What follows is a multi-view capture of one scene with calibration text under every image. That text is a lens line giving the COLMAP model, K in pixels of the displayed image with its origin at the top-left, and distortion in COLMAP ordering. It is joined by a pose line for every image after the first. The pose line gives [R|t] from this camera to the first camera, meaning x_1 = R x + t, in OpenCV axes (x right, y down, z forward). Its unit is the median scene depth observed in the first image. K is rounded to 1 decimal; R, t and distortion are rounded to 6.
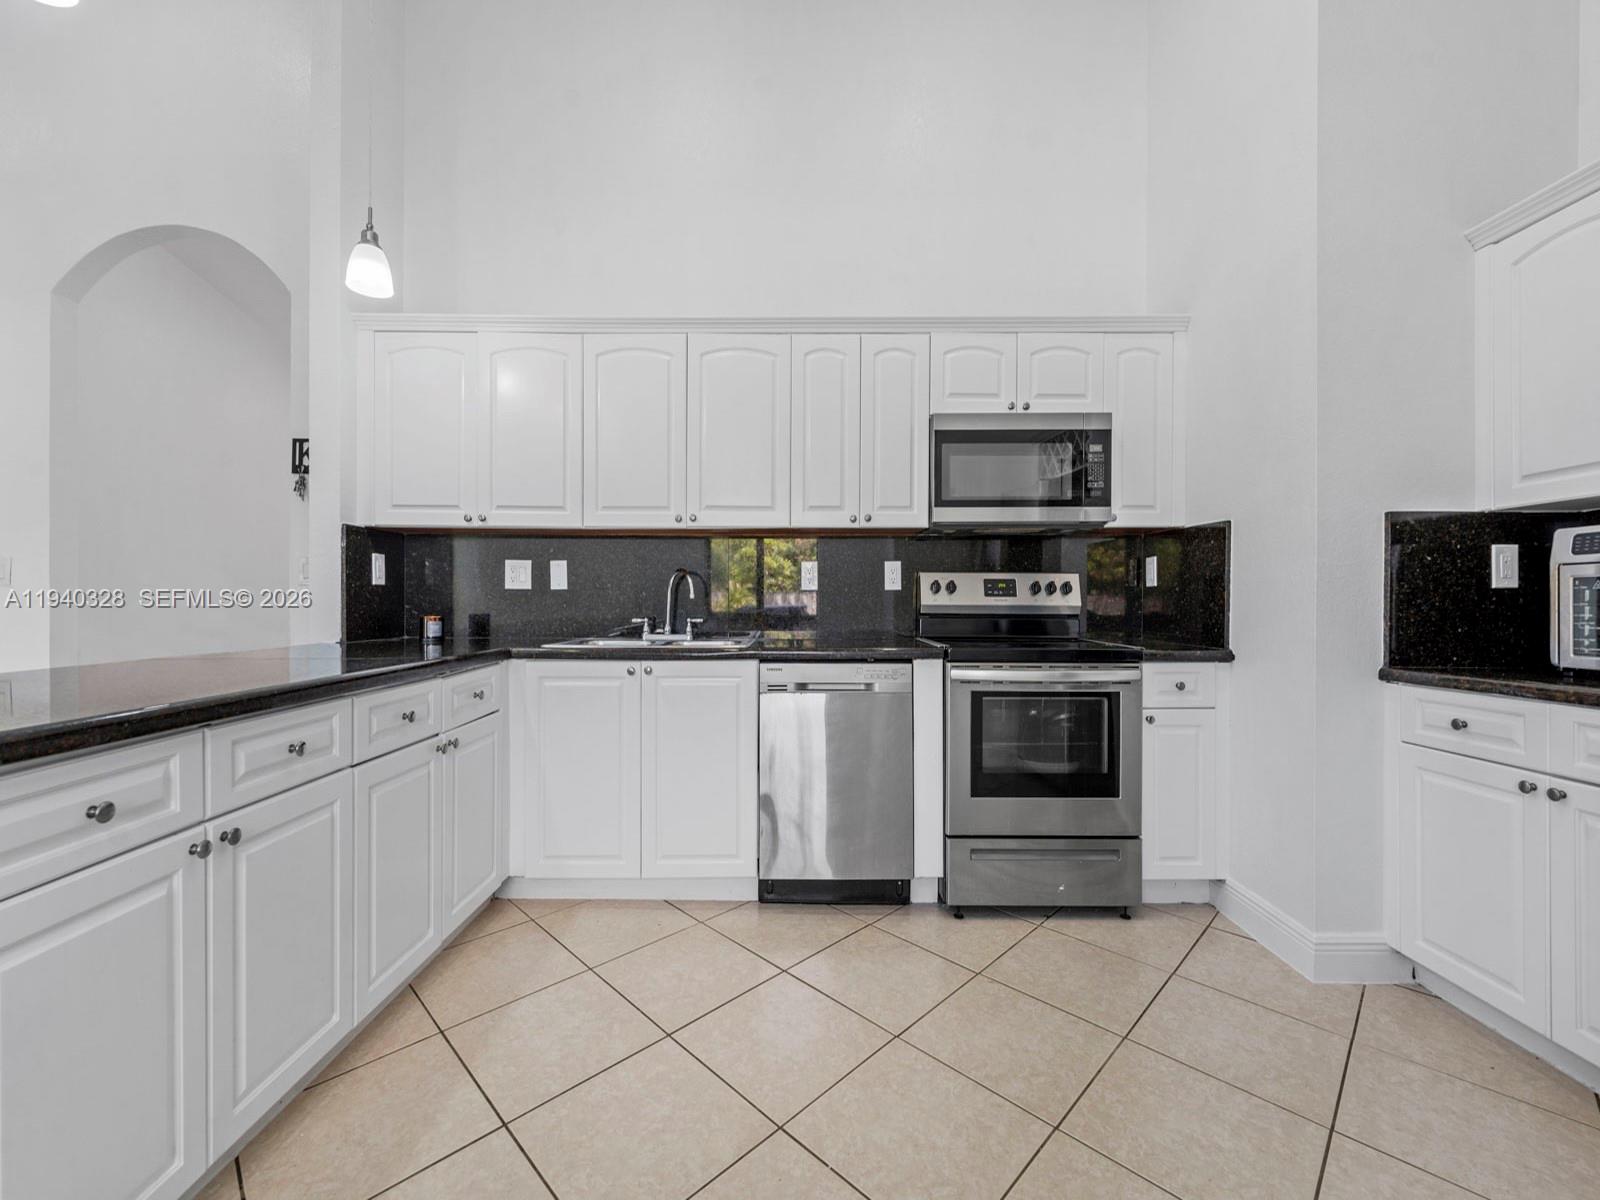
lens RADIAL K [[658.9, 0, 787.9], [0, 658.9, 604.9], [0, 0, 1]] dist [0.001183, -0.001052]
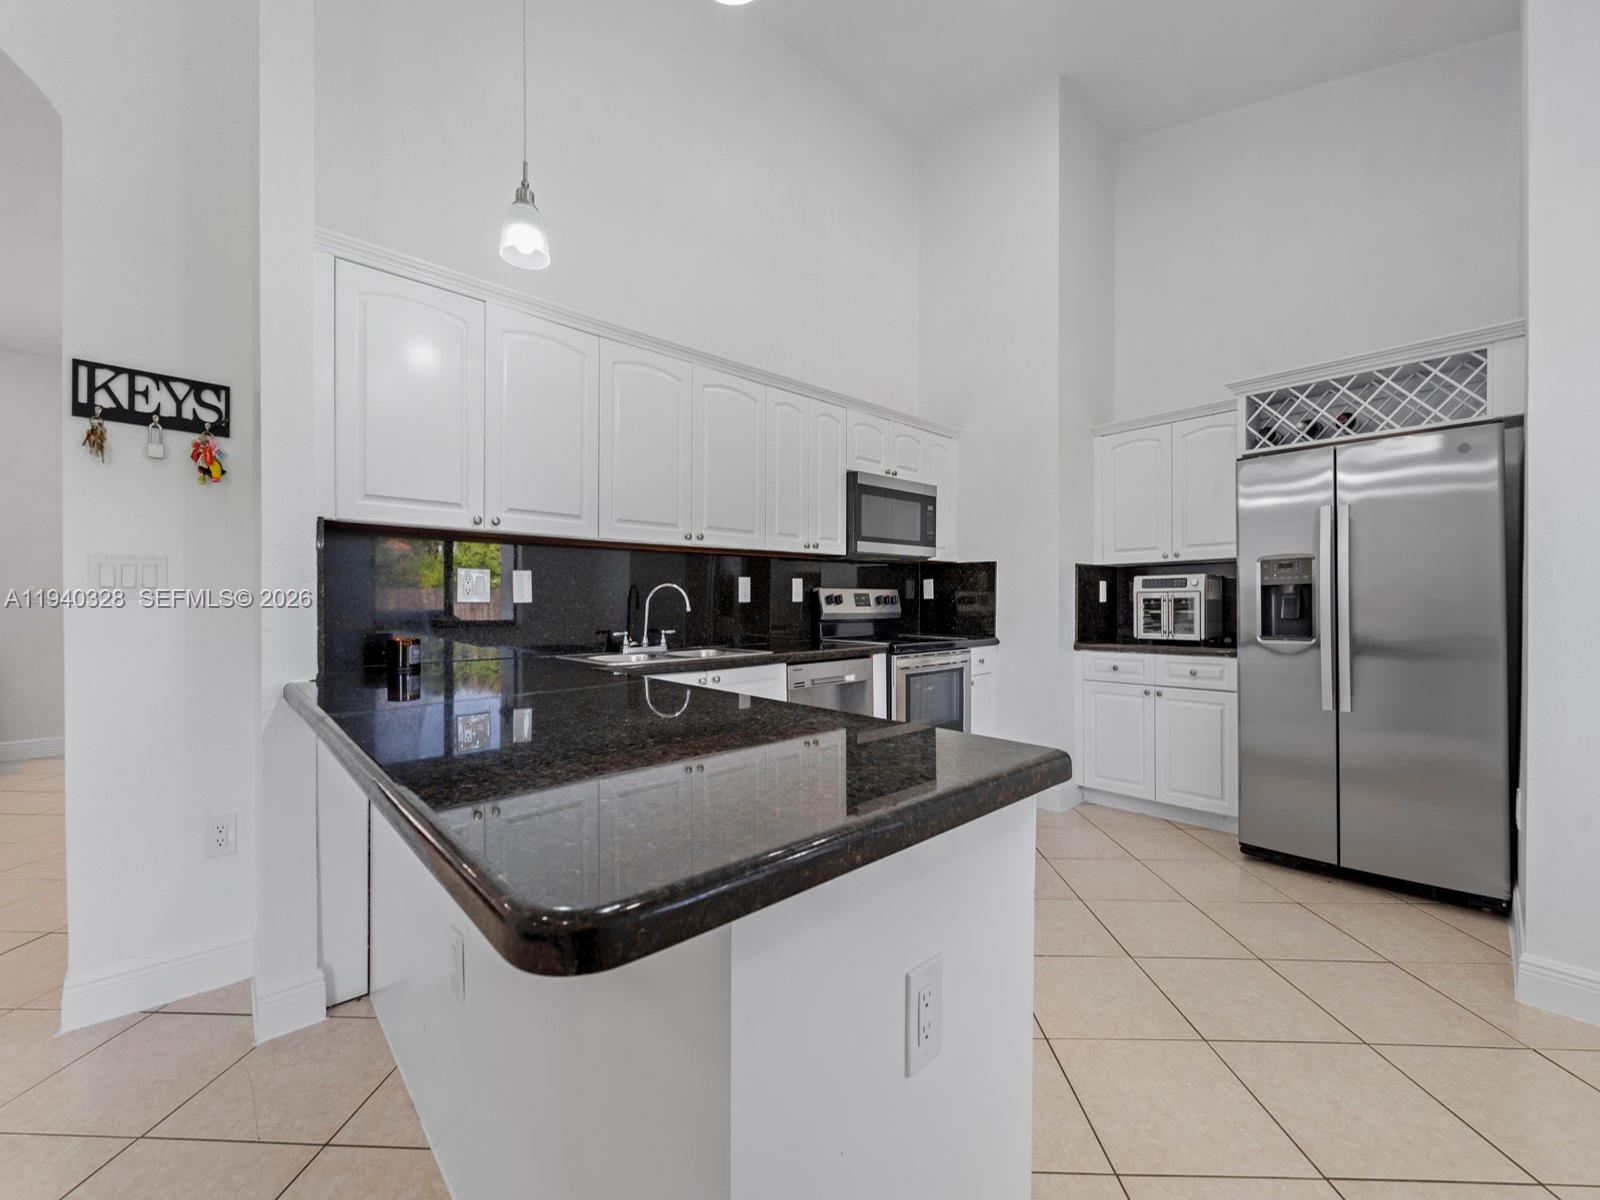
lens RADIAL K [[658.9, 0, 793.4], [0, 658.9, 611.2], [0, 0, 1]] dist [0.001183, -0.001052]
pose [[0.730649, -0.014293, 0.682604, -0.789586], [0.008540, 0.999894, 0.011795, -0.022654], [-0.682700, -0.002789, 0.730693, 0.111406]]
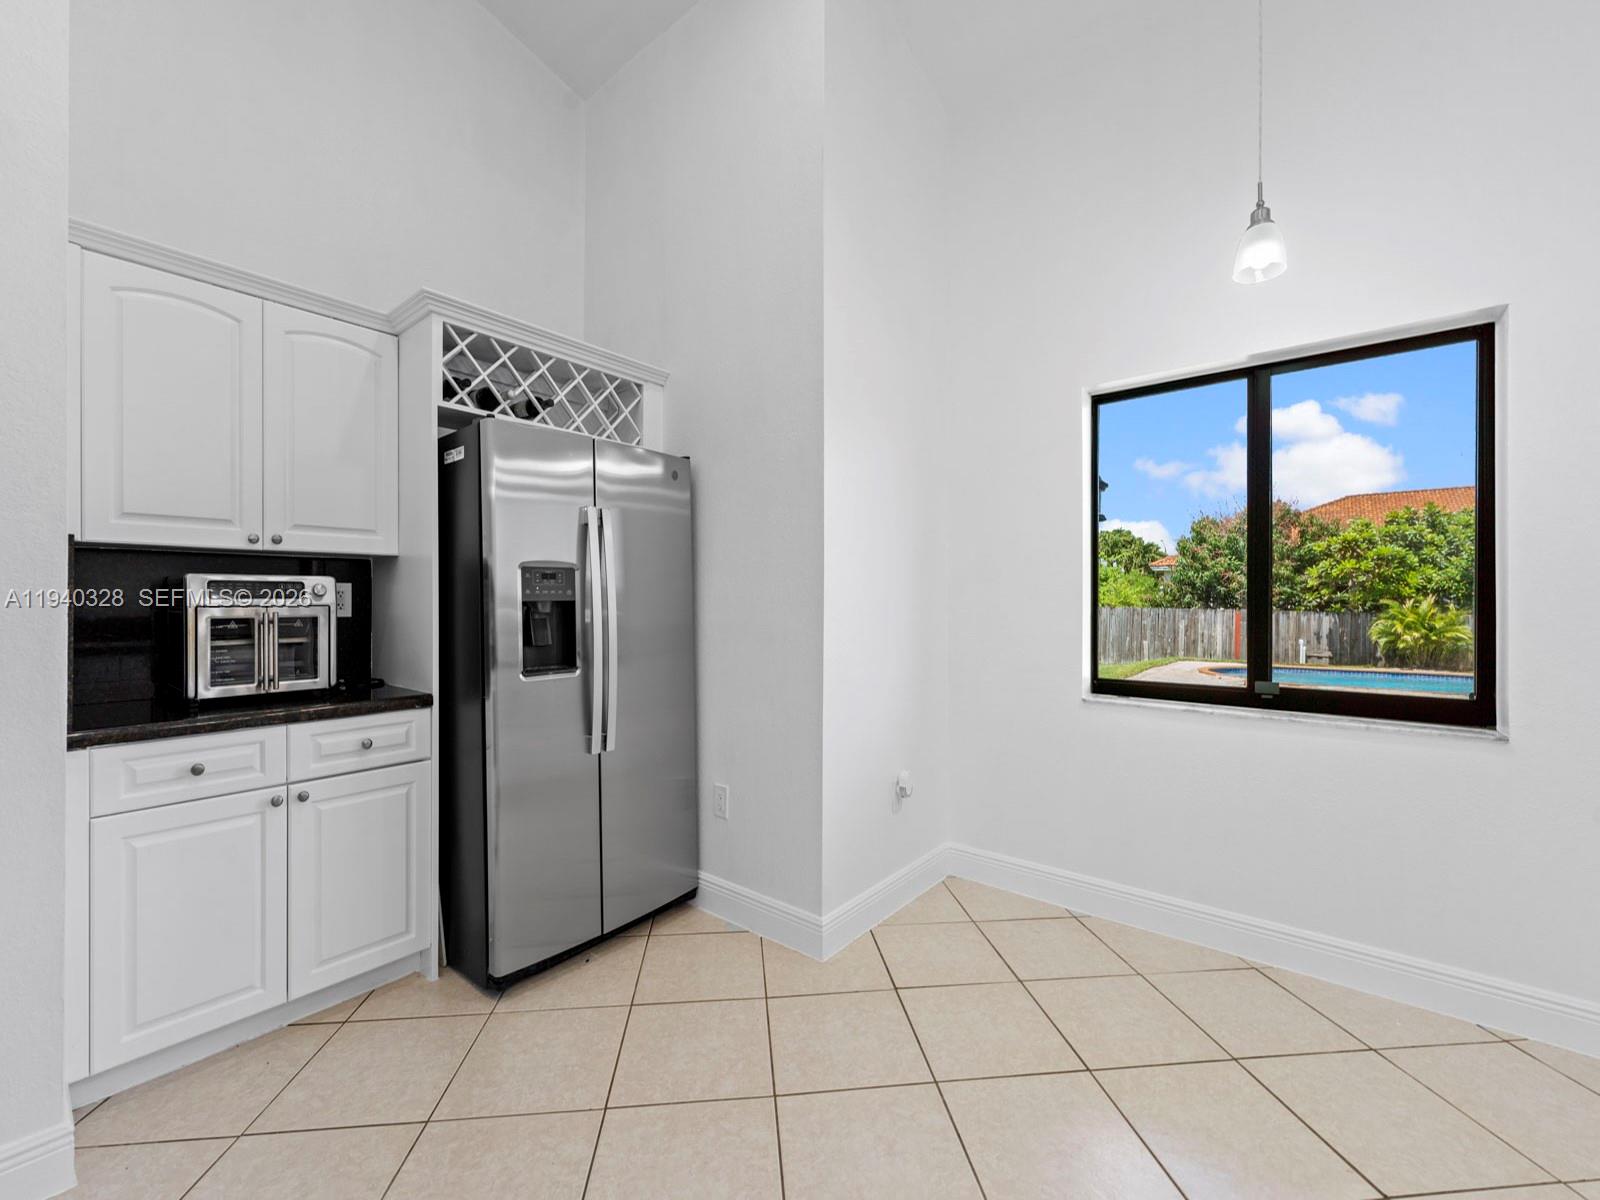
lens RADIAL K [[658.9, 0, 797.9], [0, 658.9, 602.5], [0, 0, 1]] dist [0.001183, -0.001052]
pose [[-0.781534, -0.007634, 0.623817, -0.197706], [-0.004271, 0.999967, 0.006887, -0.052821], [-0.623849, 0.002718, -0.781540, 0.818205]]
